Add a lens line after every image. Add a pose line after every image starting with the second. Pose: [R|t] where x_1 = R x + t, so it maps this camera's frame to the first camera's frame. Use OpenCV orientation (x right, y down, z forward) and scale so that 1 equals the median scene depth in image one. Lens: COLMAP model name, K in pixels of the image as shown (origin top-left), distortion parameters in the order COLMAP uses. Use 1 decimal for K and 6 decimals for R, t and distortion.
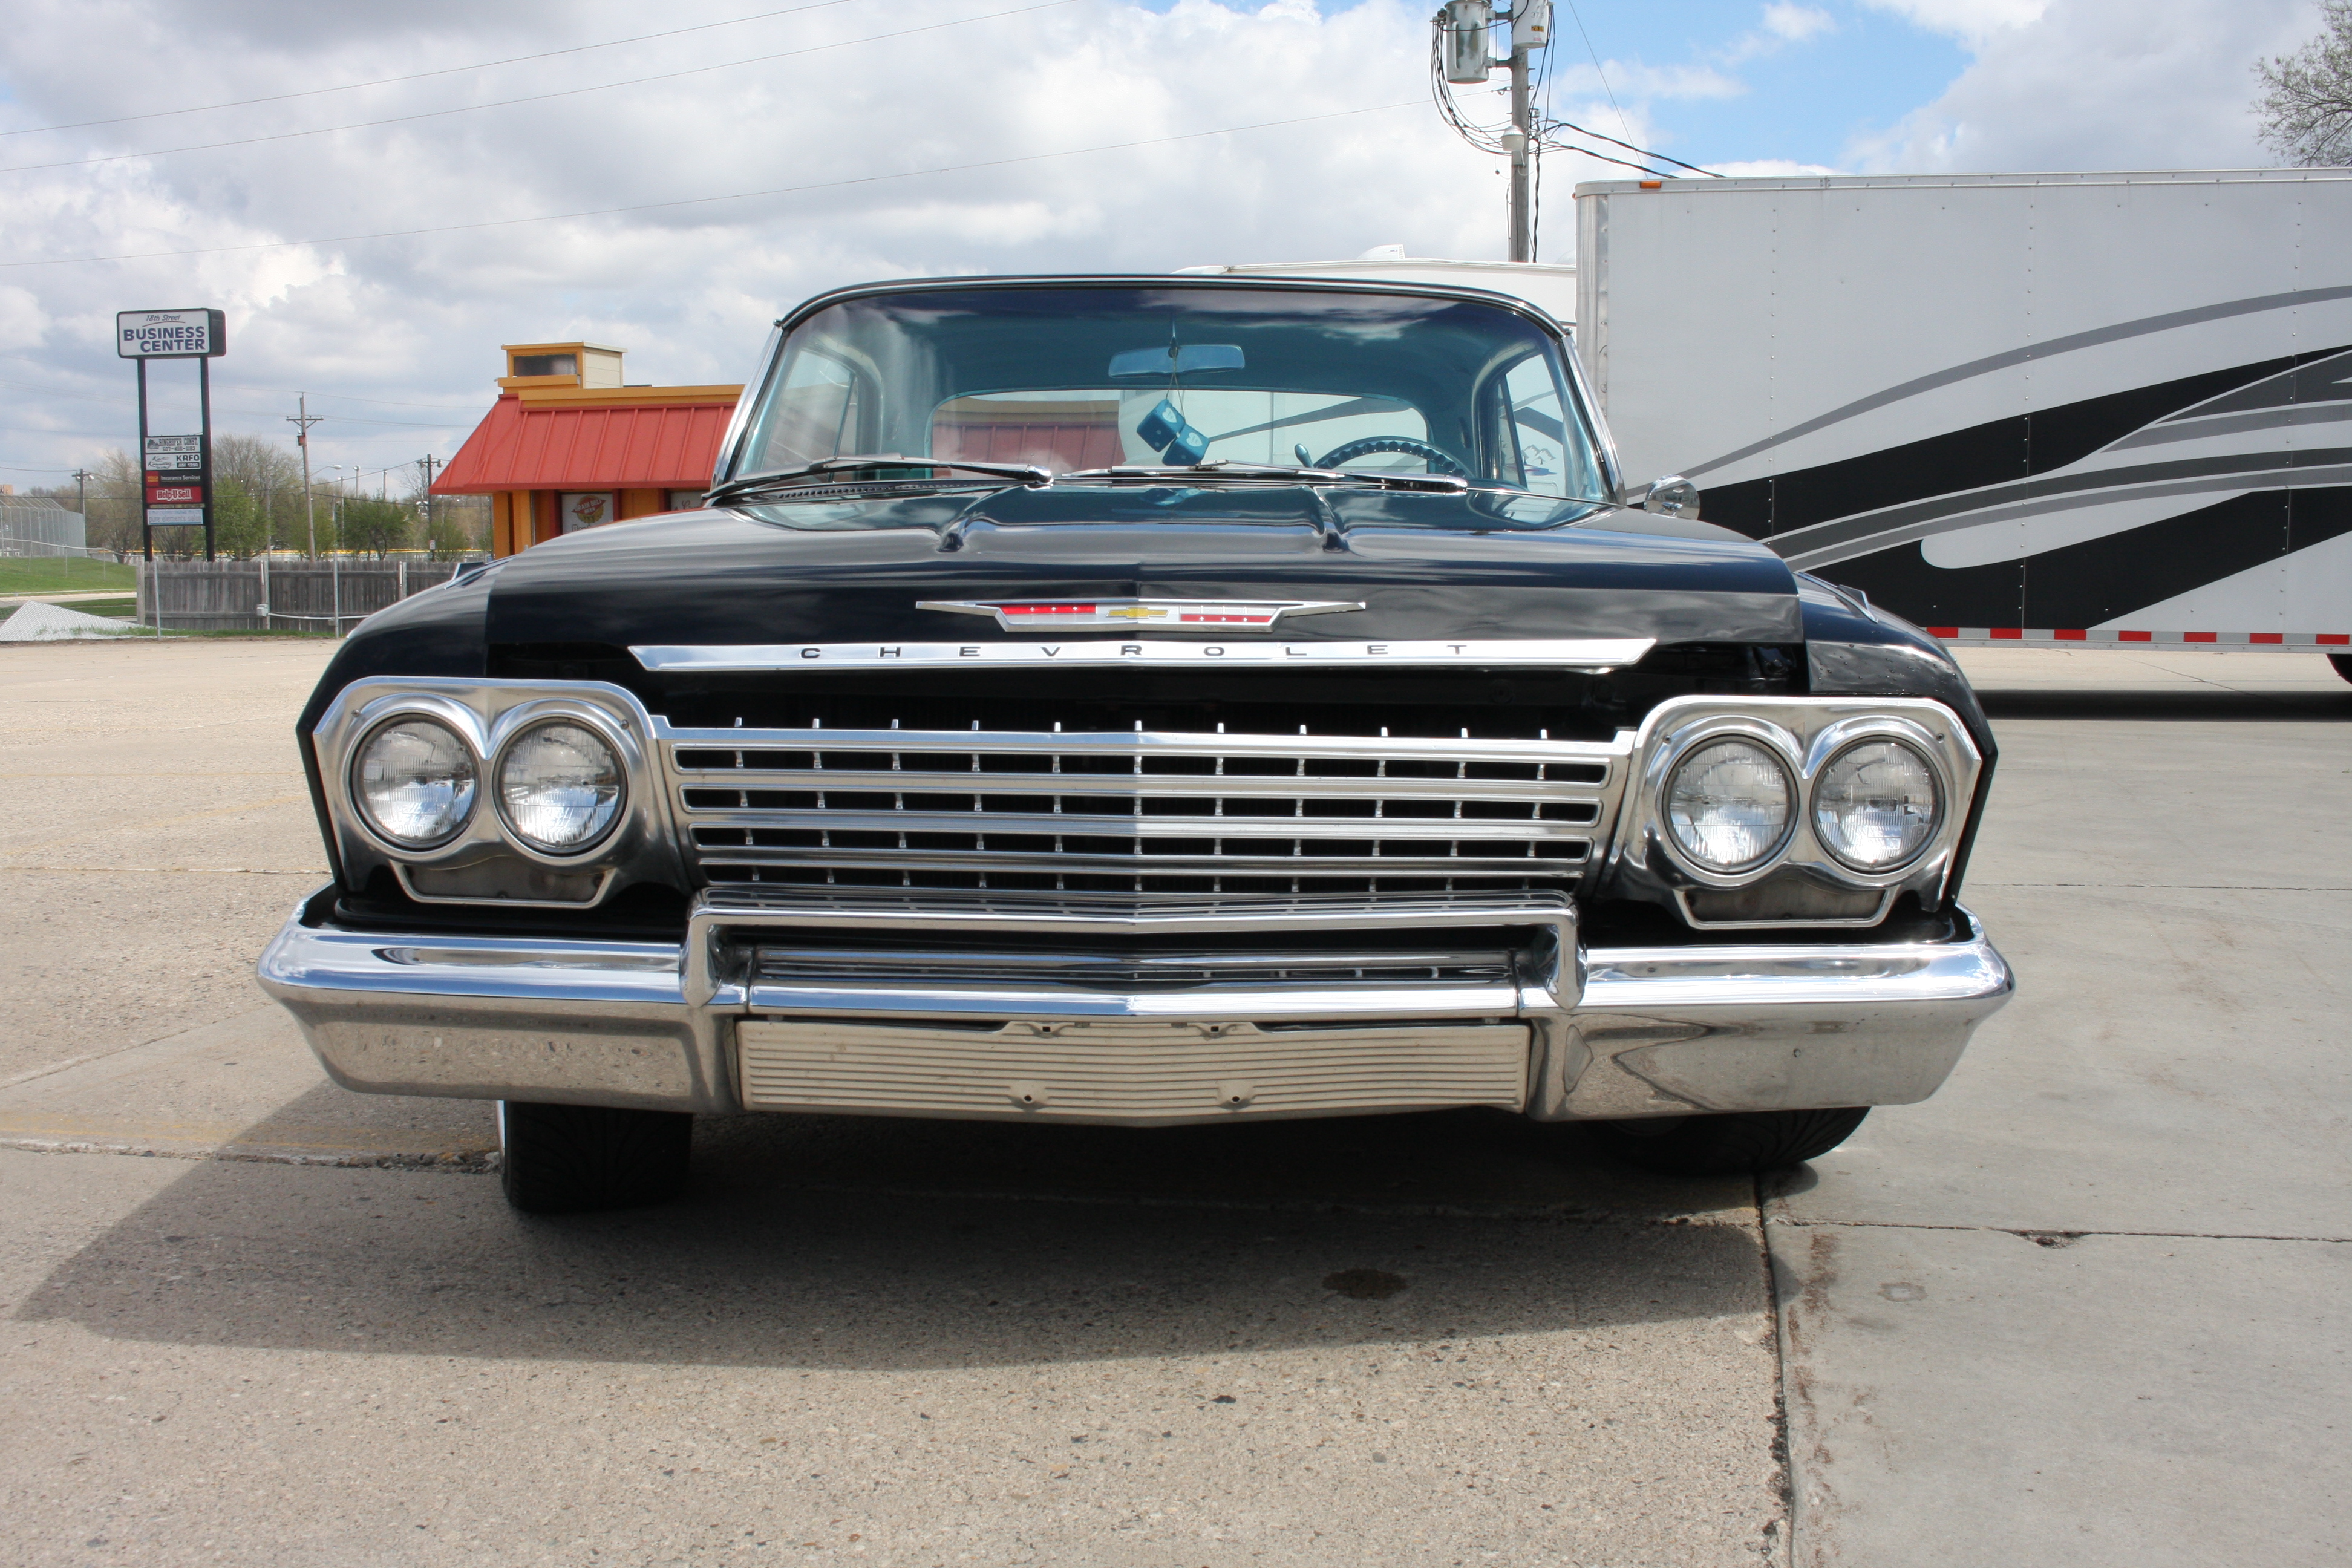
lens RADIAL K [[2360.9, 0, 1176.0], [0, 2360.9, 784.0], [0, 0, 1]] dist [-0.147854, 0.172616]
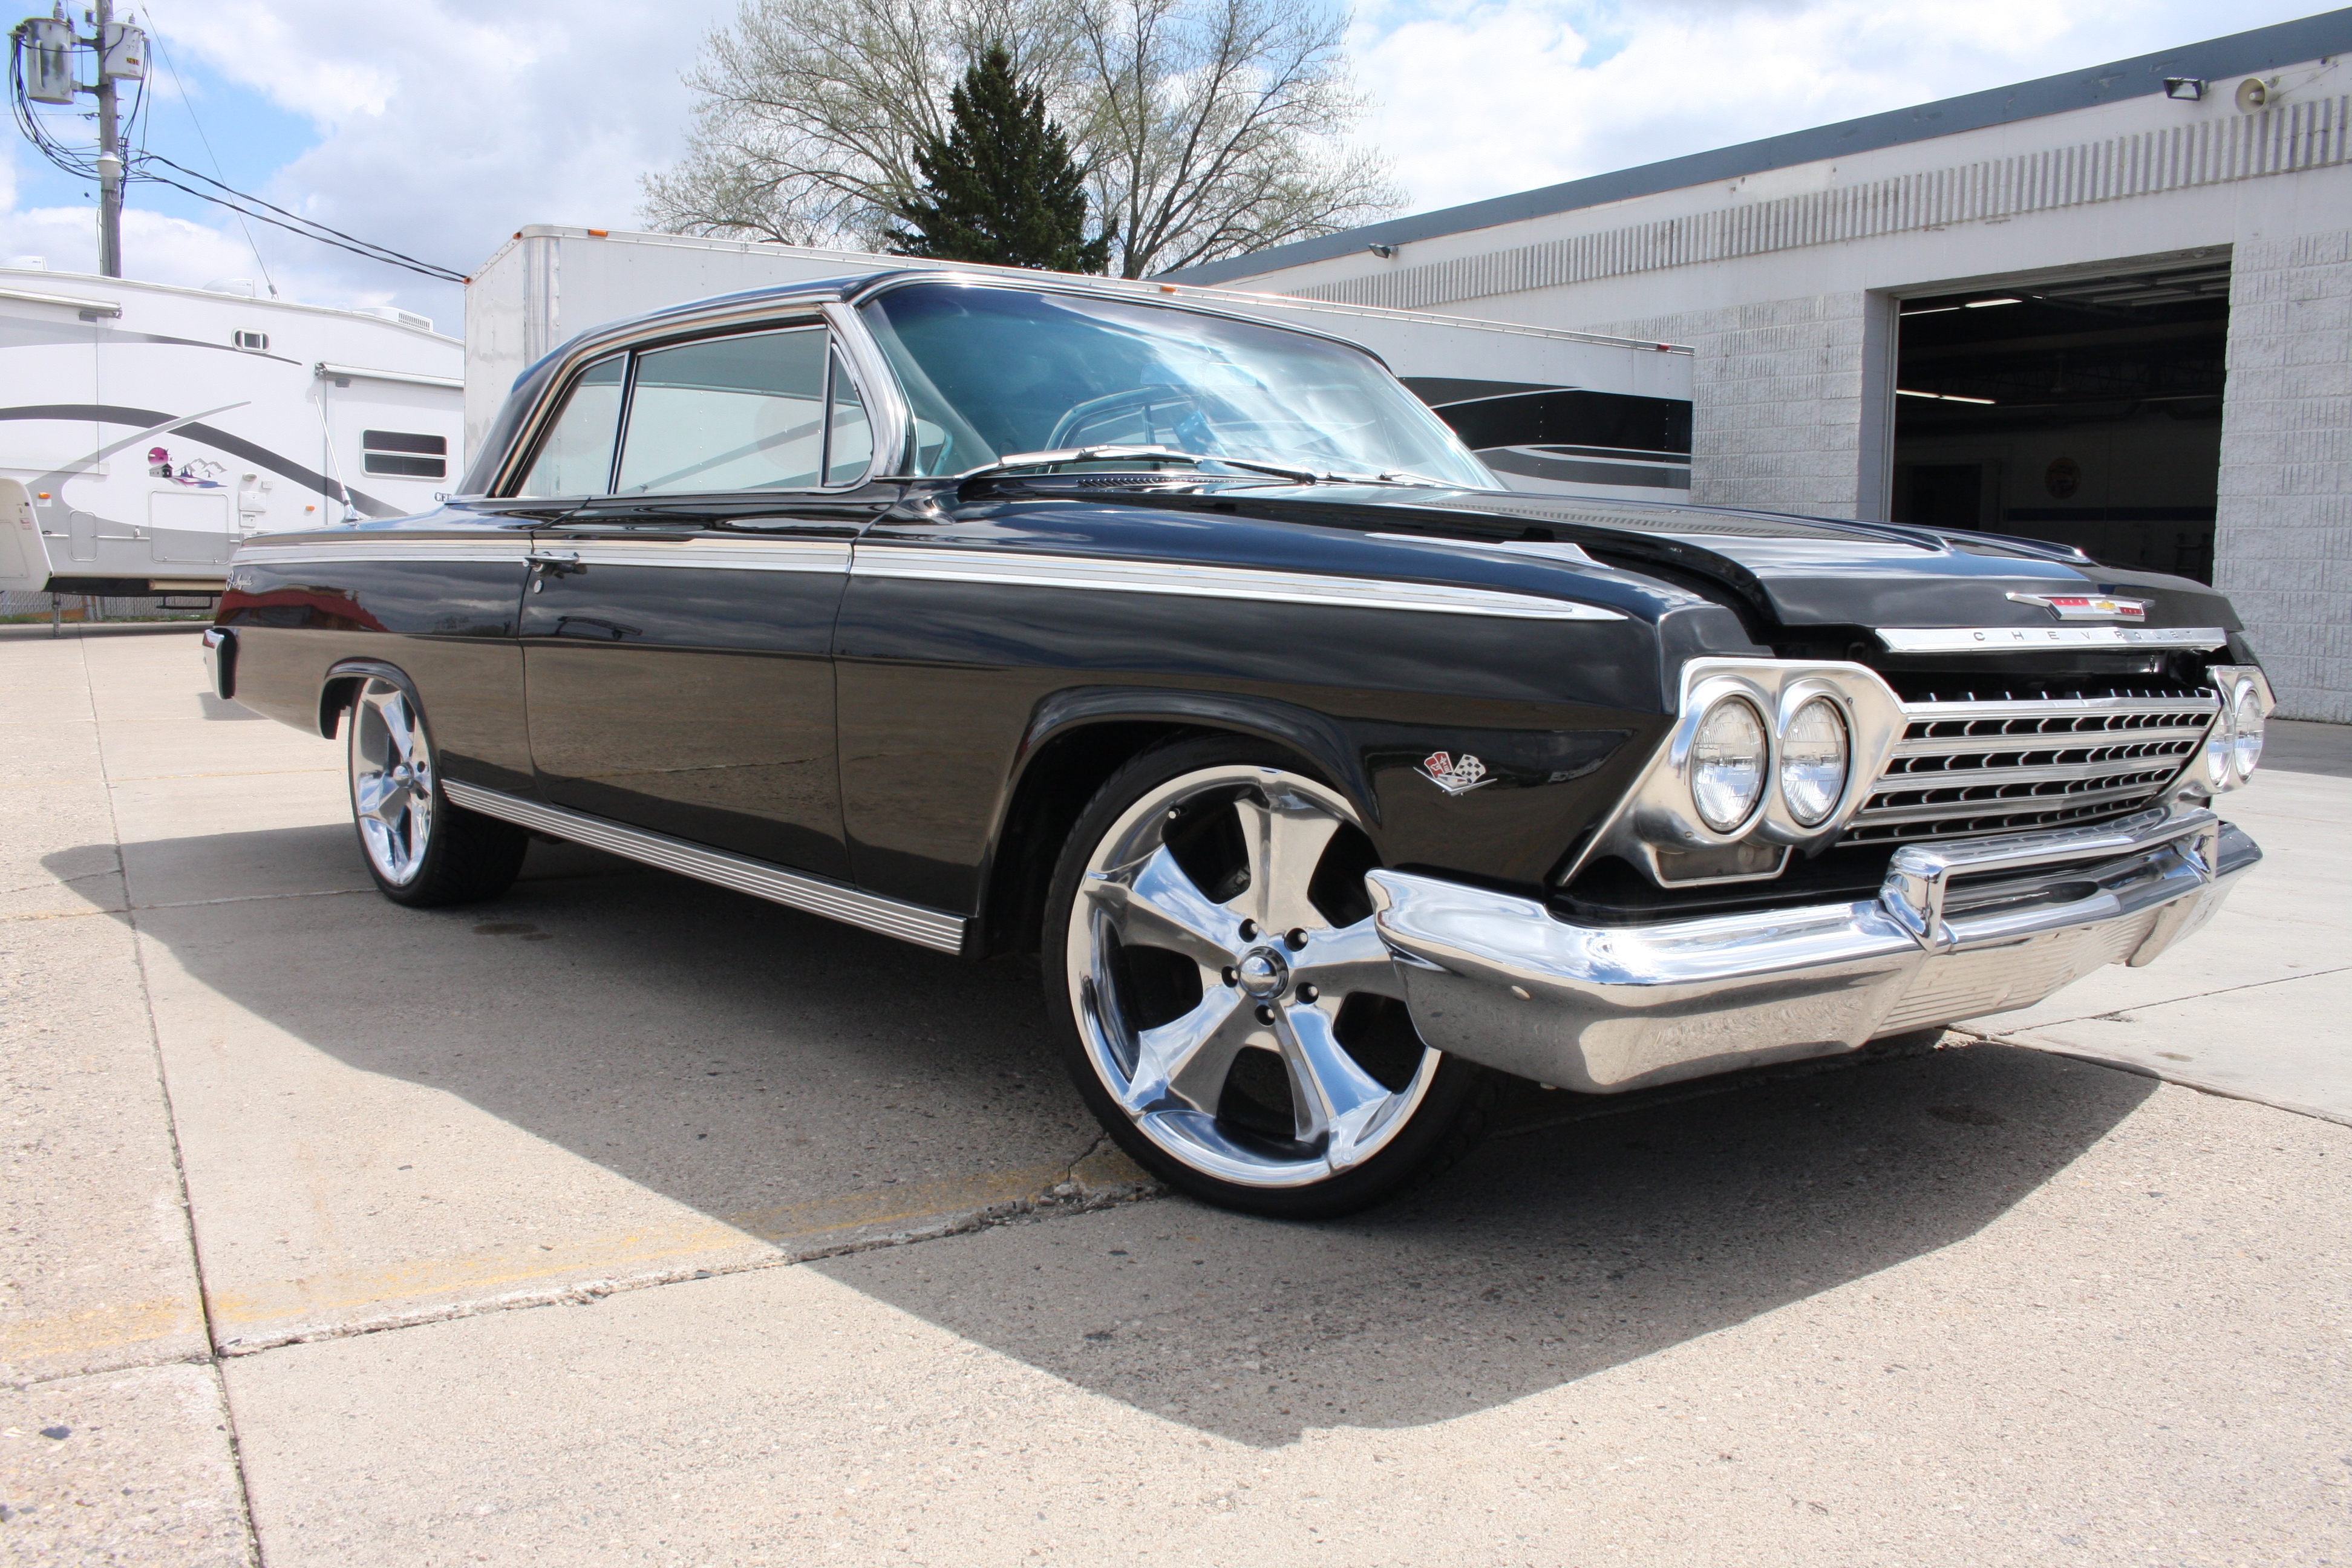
lens RADIAL K [[1987.8, 0, 1176.0], [0, 1987.8, 784.0], [0, 0, 1]] dist [-0.154756, 0.130308]
pose [[0.733541, -0.053630, 0.677526, -0.873485], [0.045727, 0.998517, 0.029530, -0.023085], [-0.678106, 0.009320, 0.734905, 0.443998]]
